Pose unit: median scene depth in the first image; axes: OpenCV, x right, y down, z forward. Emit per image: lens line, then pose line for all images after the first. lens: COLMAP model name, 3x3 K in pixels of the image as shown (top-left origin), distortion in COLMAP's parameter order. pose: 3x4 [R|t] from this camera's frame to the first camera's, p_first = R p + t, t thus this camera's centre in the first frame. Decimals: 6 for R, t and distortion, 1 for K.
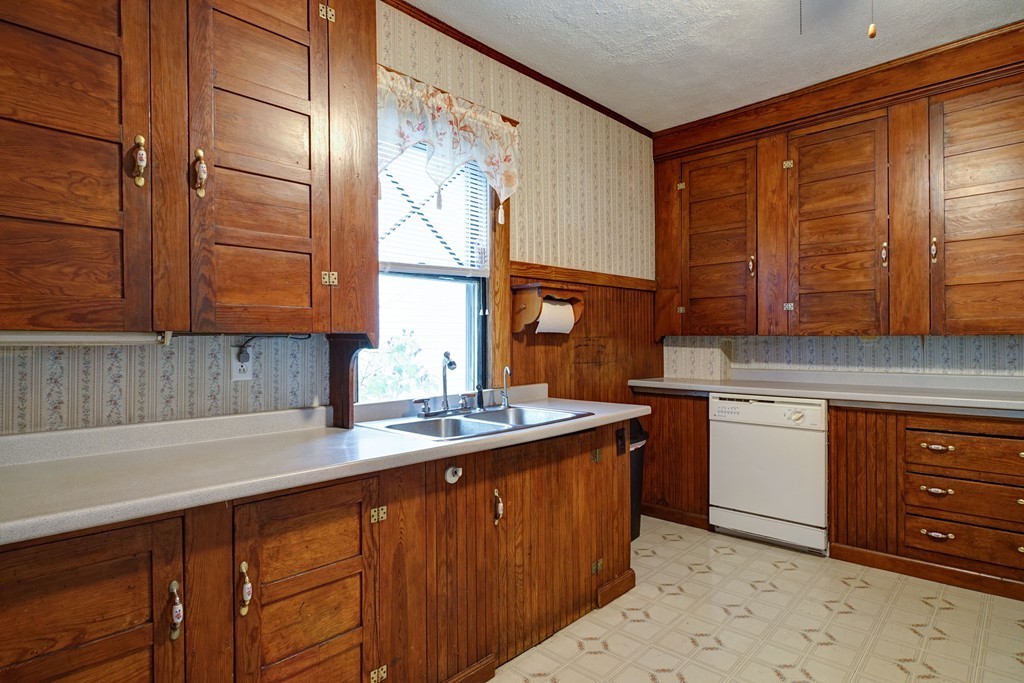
lens RADIAL K [[554.2, 0, 517.0], [0, 554.2, 343.5], [0, 0, 1]] dist [-0.002498, 0.000067]
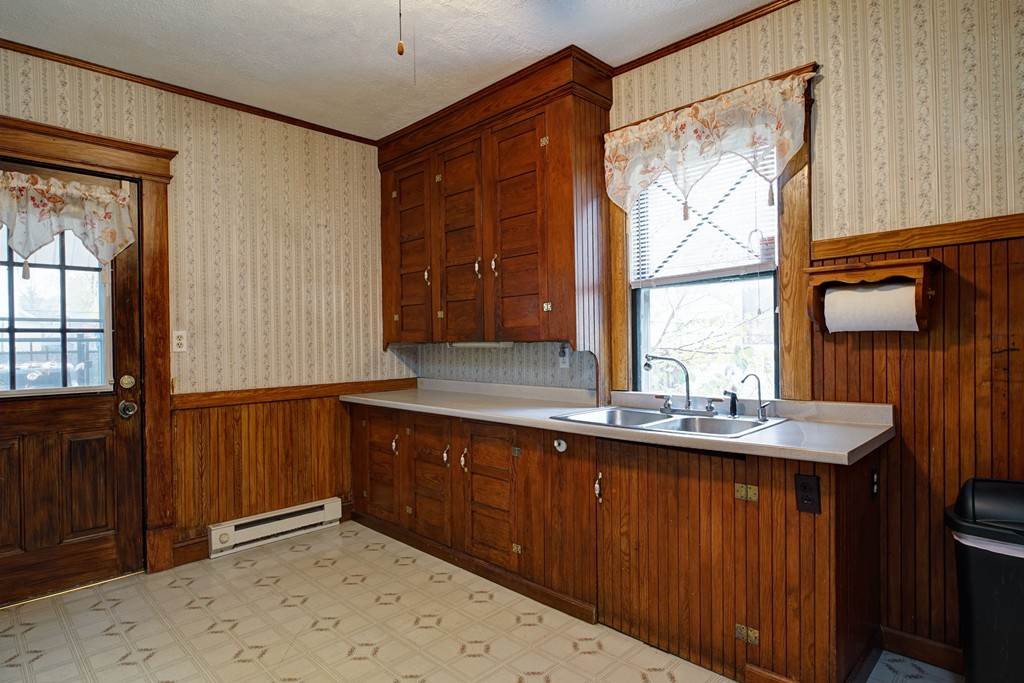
lens RADIAL K [[554.2, 0, 512.9], [0, 554.2, 343.2], [0, 0, 1]] dist [-0.002498, 0.000067]
pose [[-0.030485, 0.009556, -0.999490, 0.713814], [0.013455, 0.999868, 0.009149, -0.015707], [0.999445, -0.013169, -0.030610, 0.533449]]
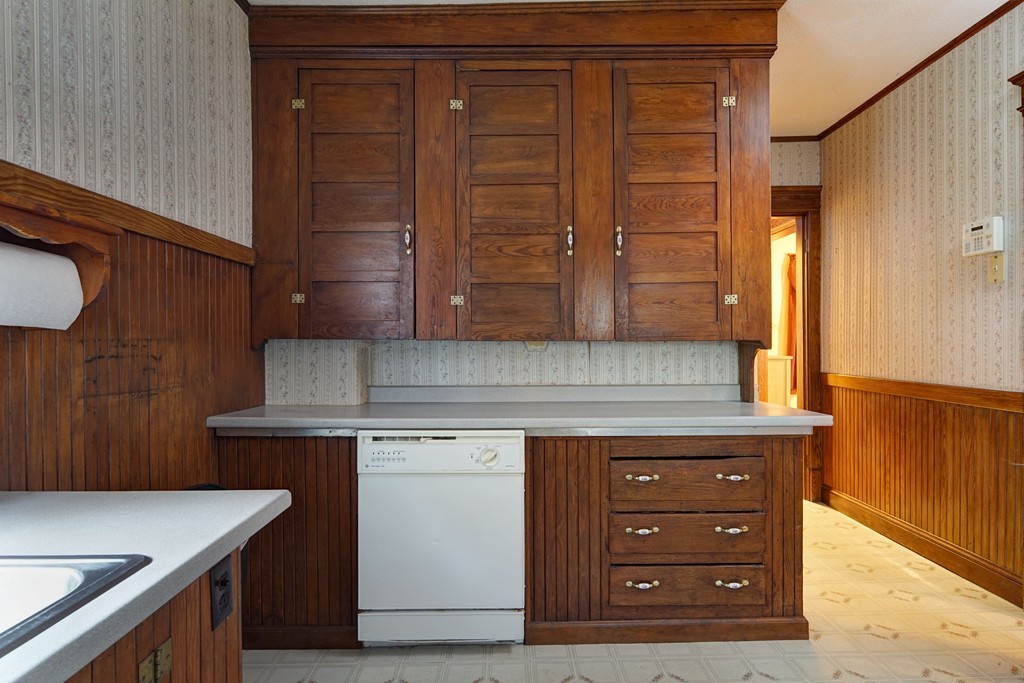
lens RADIAL K [[554.2, 0, 518.1], [0, 554.2, 346.4], [0, 0, 1]] dist [-0.002498, 0.000067]
pose [[0.725244, 0.001784, 0.688489, 0.050878], [0.001062, 0.999993, -0.003711, -0.003538], [-0.688491, 0.003423, 0.725237, 0.439721]]
